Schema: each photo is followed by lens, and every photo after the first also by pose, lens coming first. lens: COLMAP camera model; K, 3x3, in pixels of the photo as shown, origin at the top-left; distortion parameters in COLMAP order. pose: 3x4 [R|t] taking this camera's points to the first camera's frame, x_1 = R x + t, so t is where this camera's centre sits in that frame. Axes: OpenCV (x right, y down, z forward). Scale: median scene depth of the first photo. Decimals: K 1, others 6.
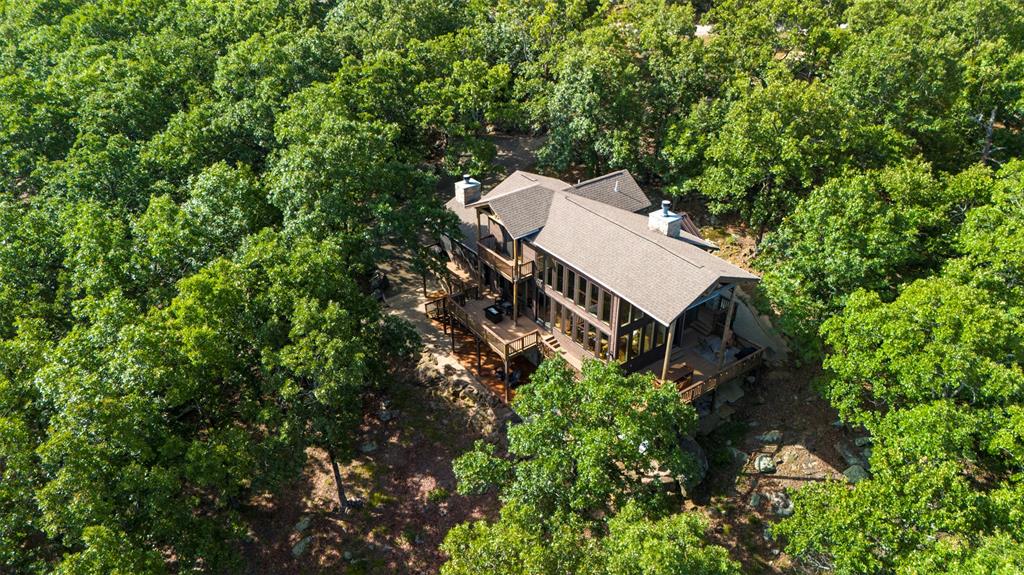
lens RADIAL K [[700.0, 0, 504.3], [0, 700.0, 288.6], [0, 0, 1]] dist [0.037287, -0.021224]
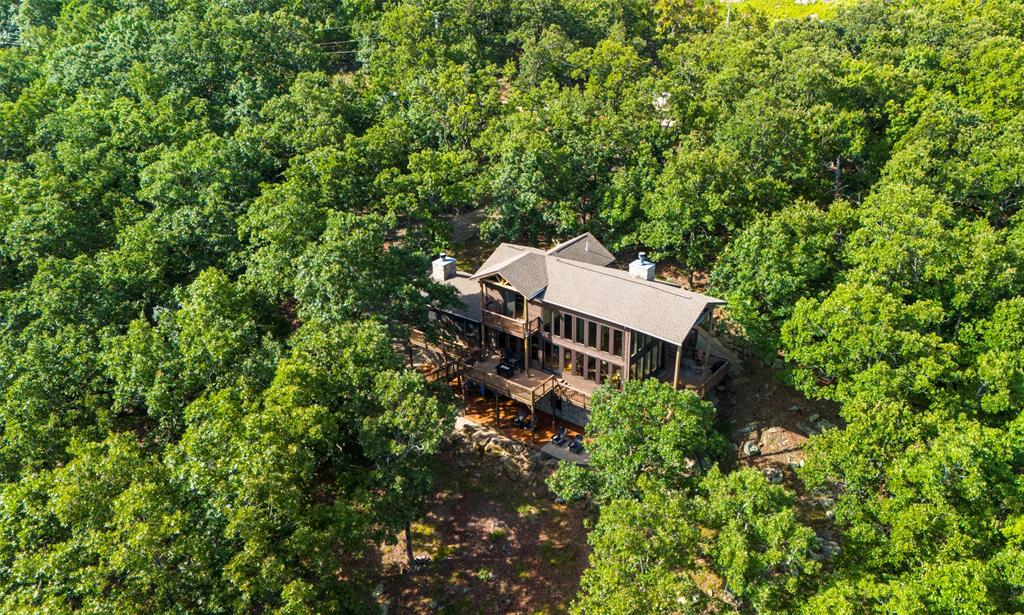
lens RADIAL K [[806.2, 0, 520.5], [0, 806.2, 299.7], [0, 0, 1]] dist [0.059642, -0.004282]
pose [[0.952125, -0.132465, 0.275519, -0.346157], [0.159345, 0.984178, -0.077482, 0.030555], [-0.260896, 0.117675, 0.958168, -0.275888]]
